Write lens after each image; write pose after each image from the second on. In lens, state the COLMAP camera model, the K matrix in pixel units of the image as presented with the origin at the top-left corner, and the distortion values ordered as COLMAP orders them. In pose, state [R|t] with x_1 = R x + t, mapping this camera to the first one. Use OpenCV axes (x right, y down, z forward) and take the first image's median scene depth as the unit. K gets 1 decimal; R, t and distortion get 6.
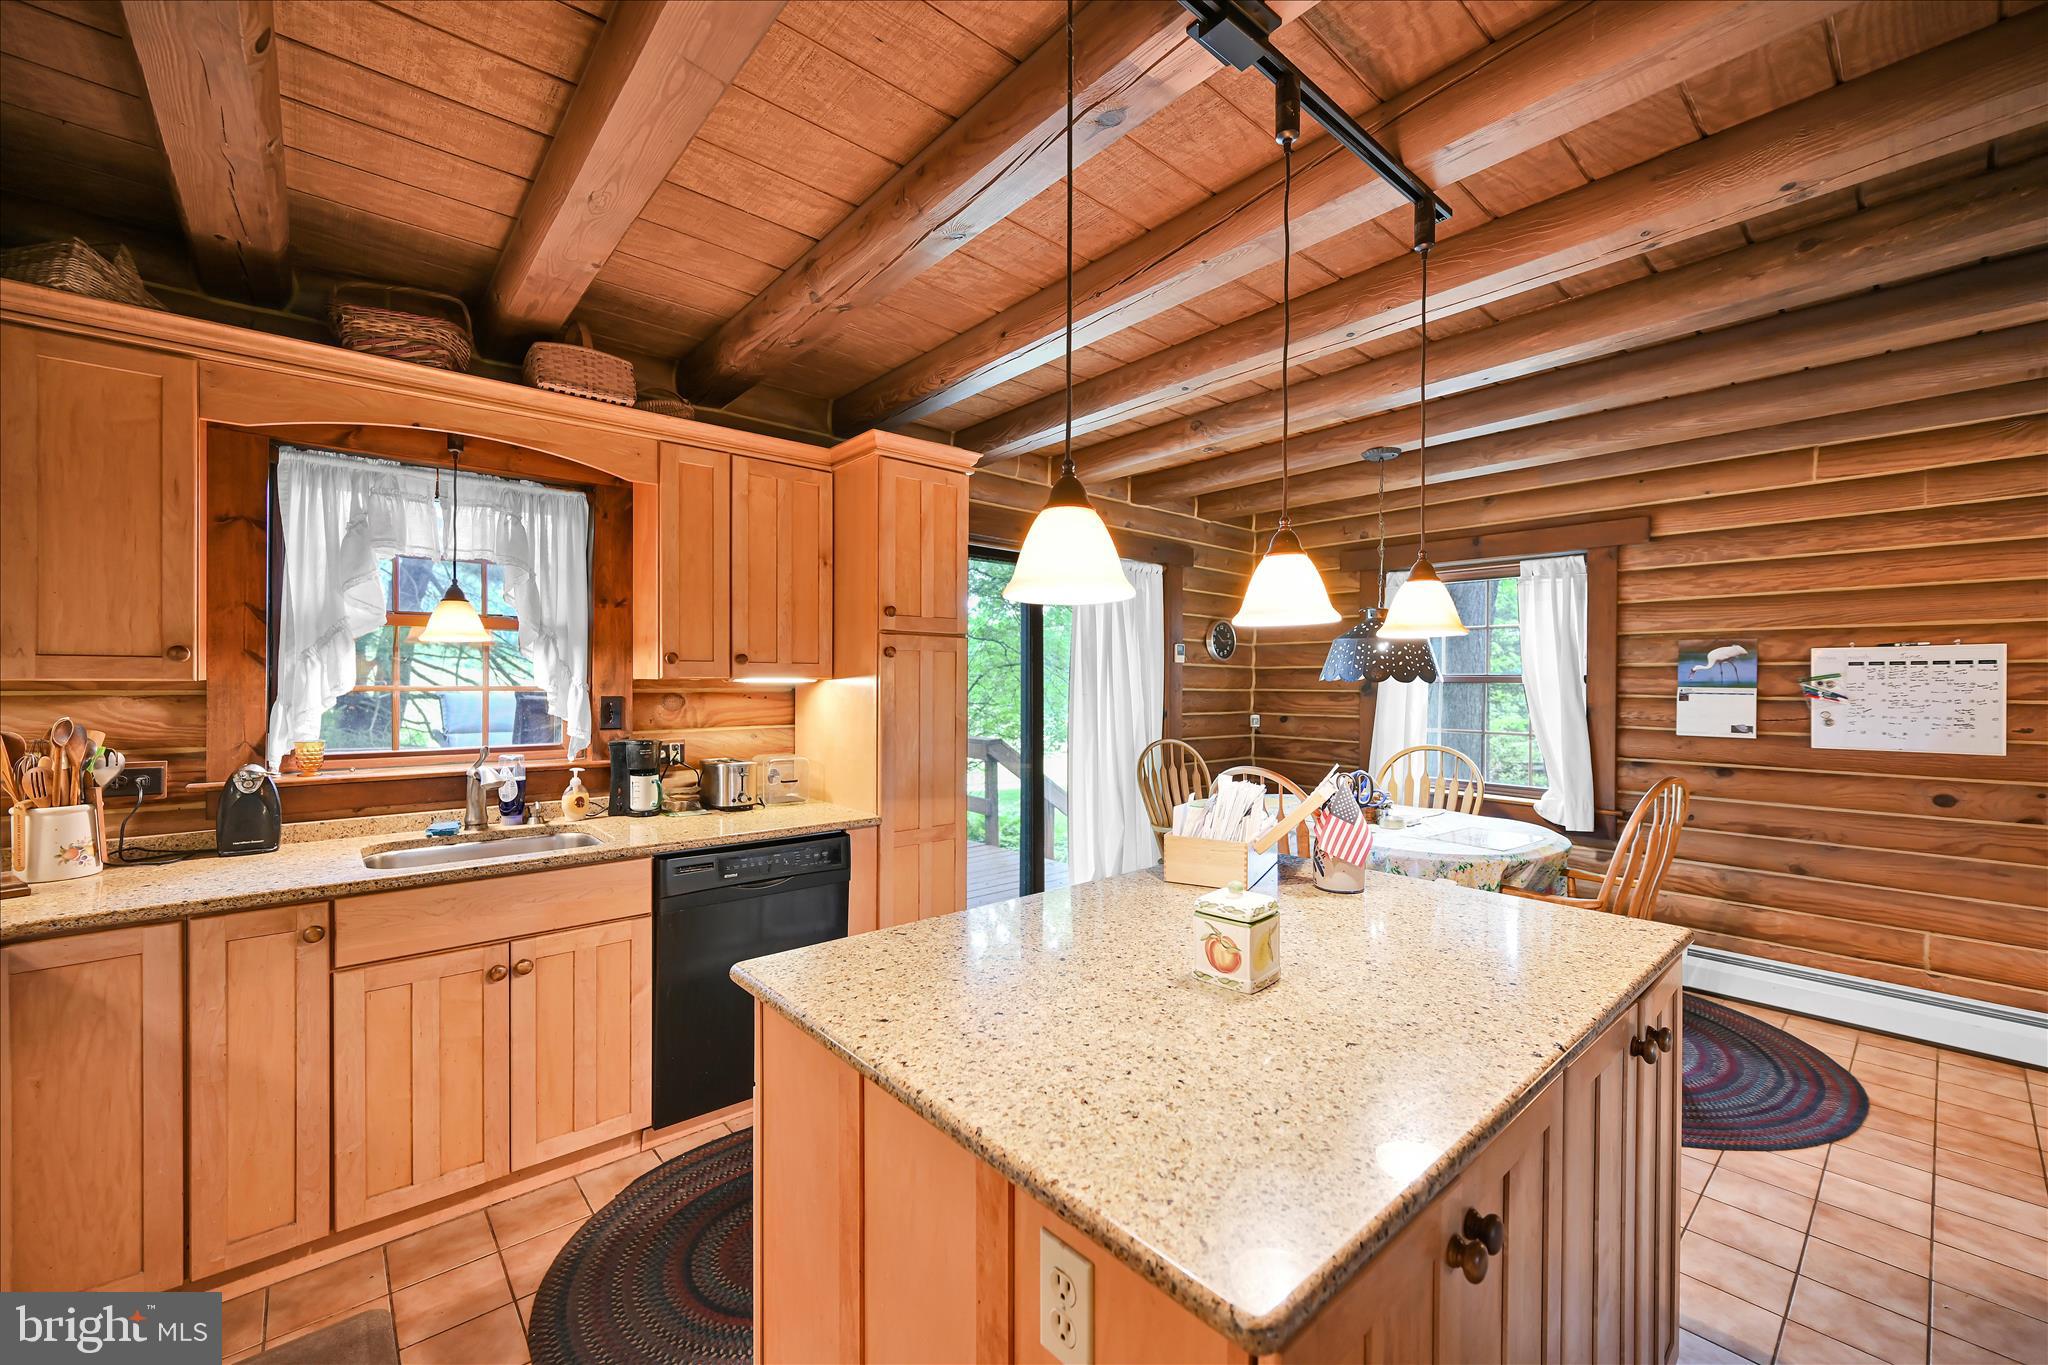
lens RADIAL K [[826.0, 0, 1024.8], [0, 826.0, 685.9], [0, 0, 1]] dist [0.004397, 0.000122]
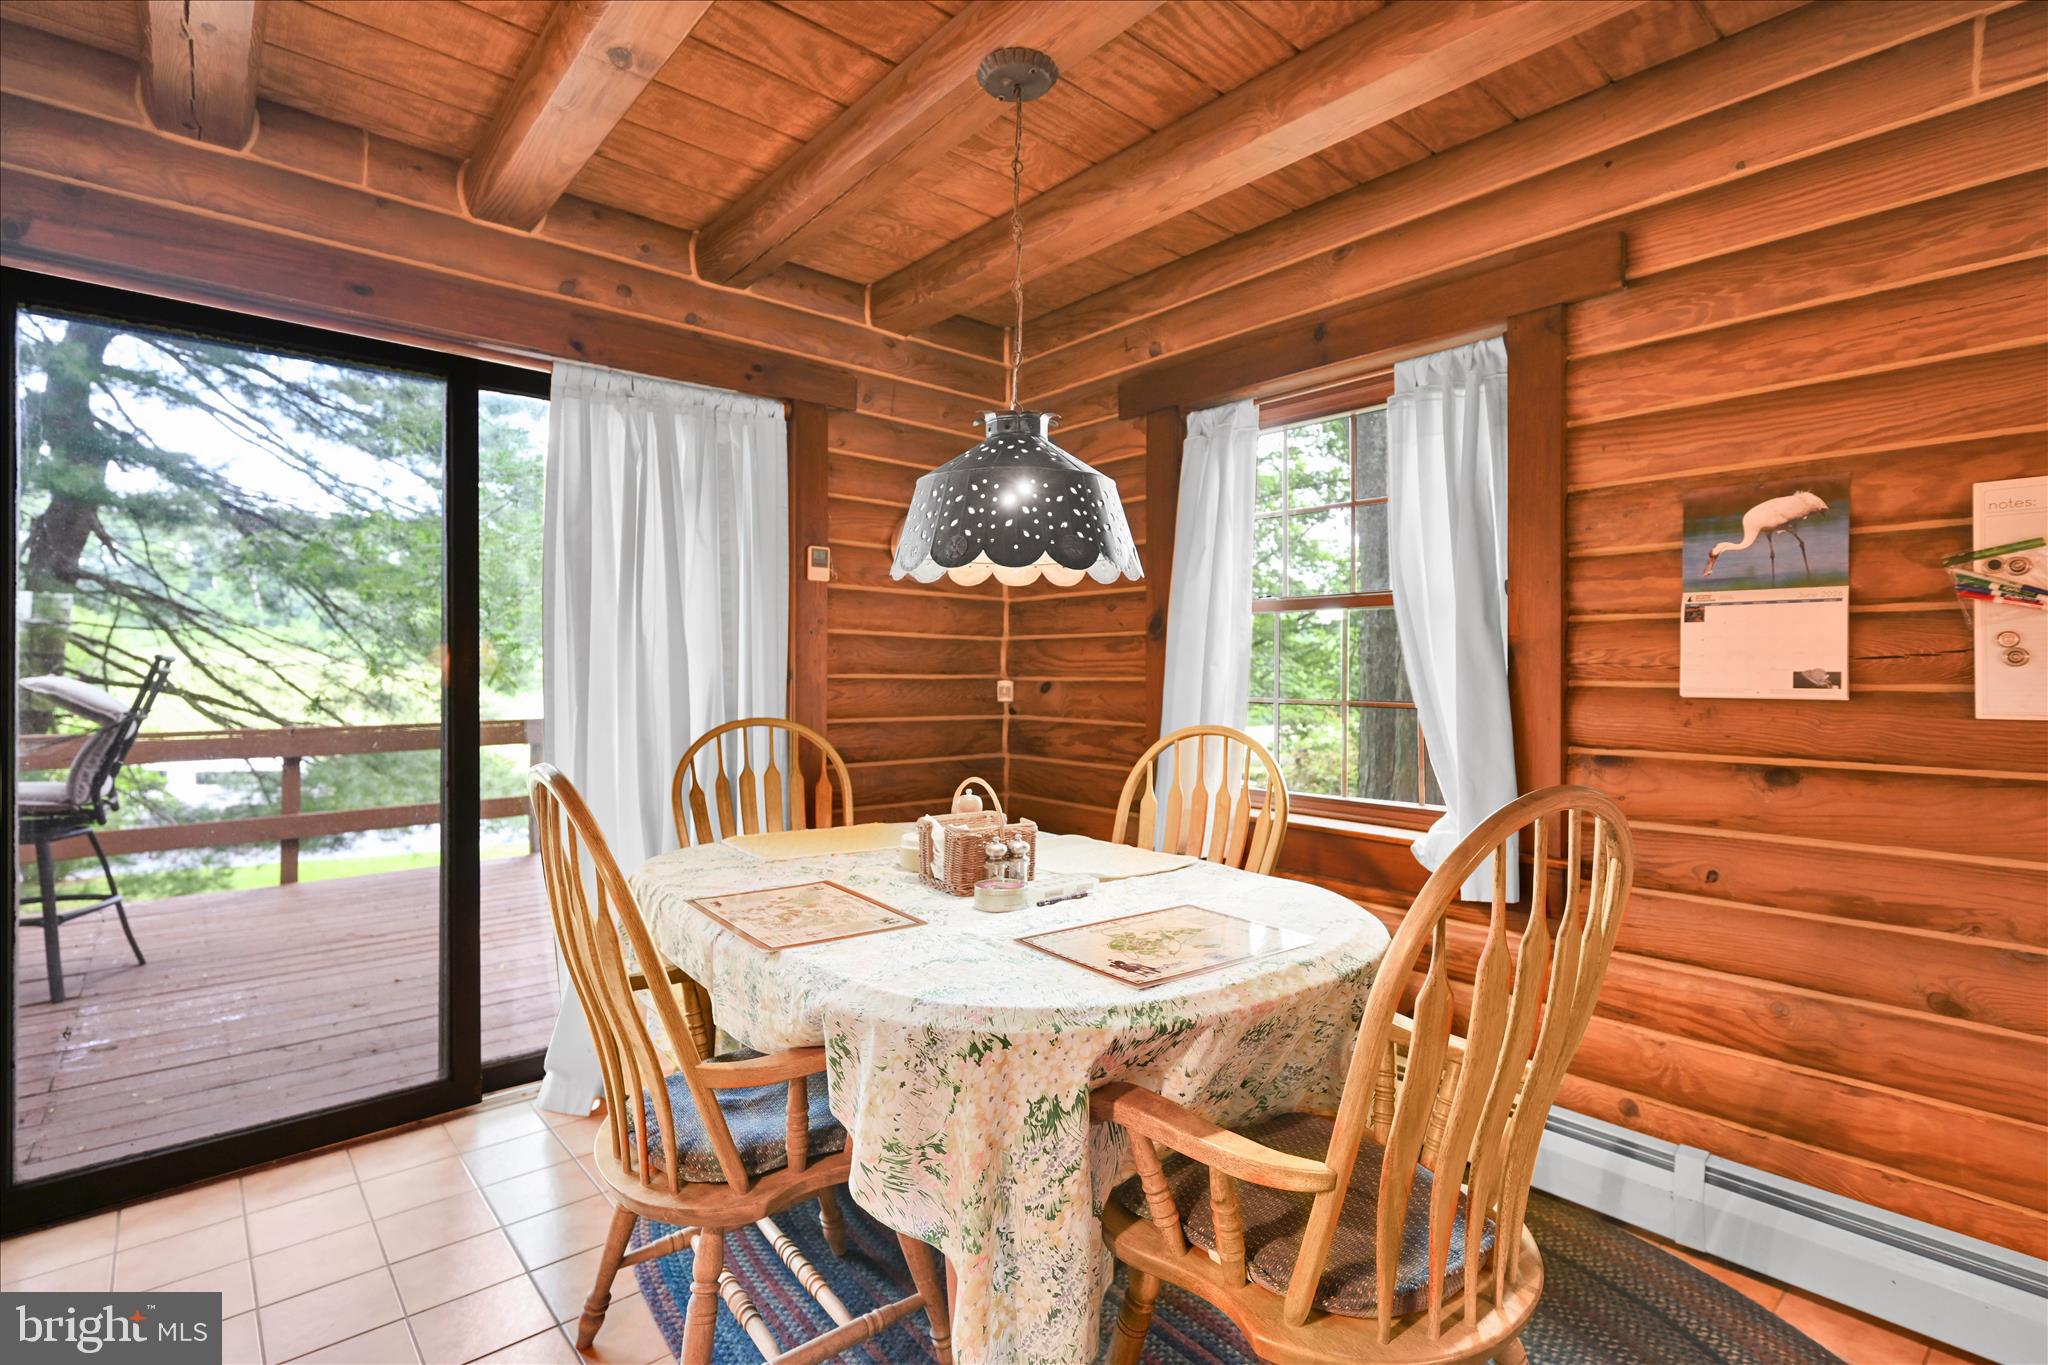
lens RADIAL K [[974.0, 0, 1024.9], [0, 974.0, 671.0], [0, 0, 1]] dist [0.000839, 0.000712]
pose [[0.999958, -0.001572, -0.009048, 0.432777], [0.001487, 0.999955, -0.009413, 0.050117], [0.009063, 0.009399, 0.999915, 0.460299]]
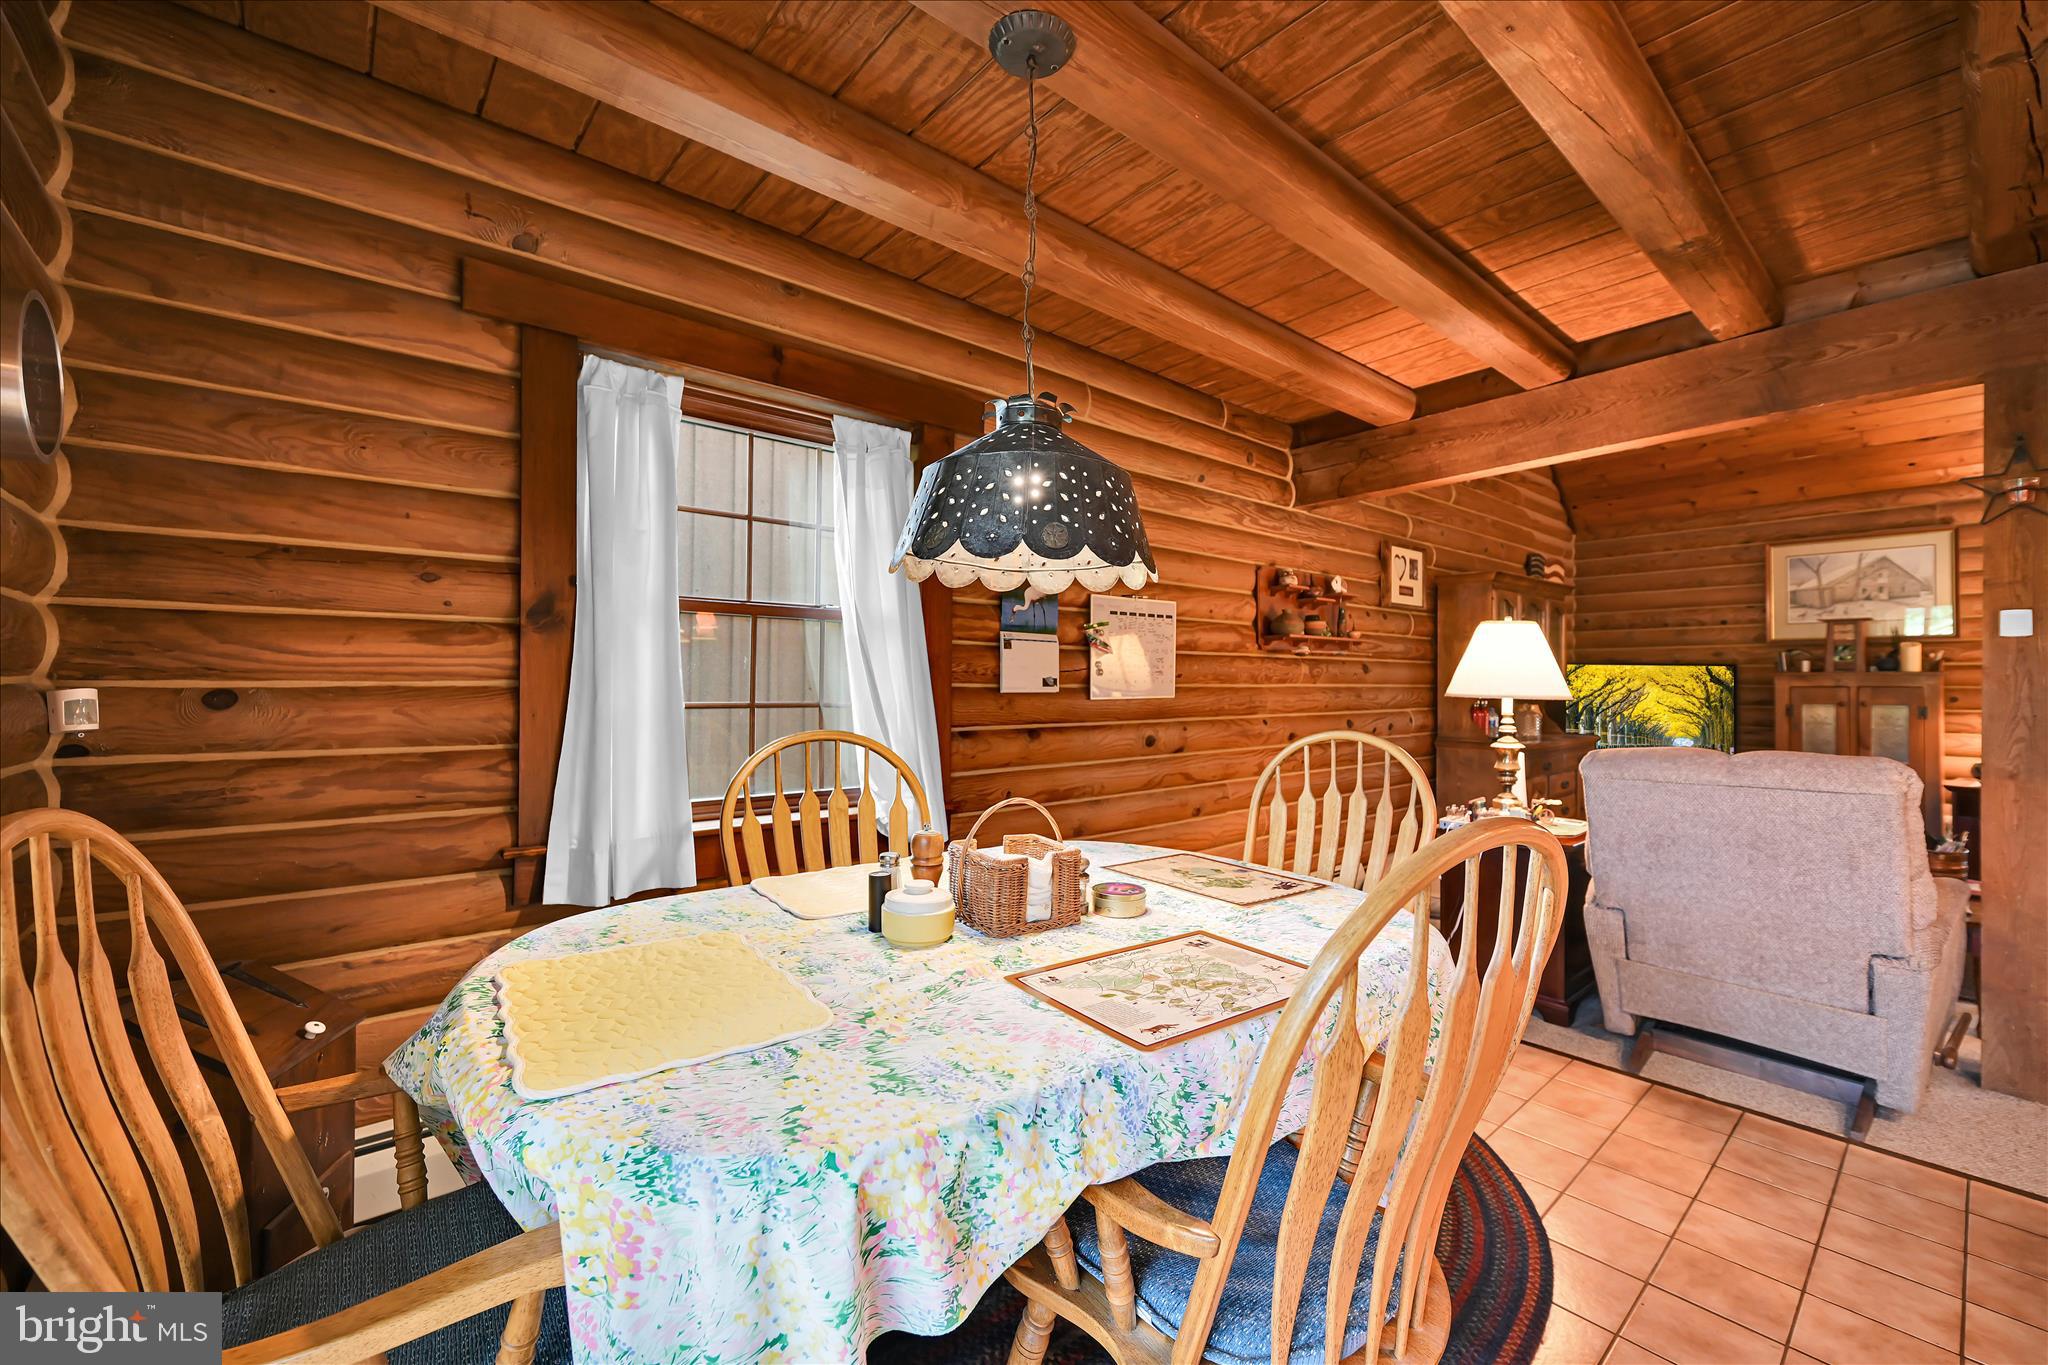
lens RADIAL K [[826.0, 0, 1025.1], [0, 826.0, 674.8], [0, 0, 1]] dist [0.004397, 0.000122]
pose [[0.021646, 0.001596, 0.999764, 0.005550], [-0.000425, 0.999999, -0.001587, 0.044366], [-0.999766, -0.000390, 0.021646, 0.974814]]
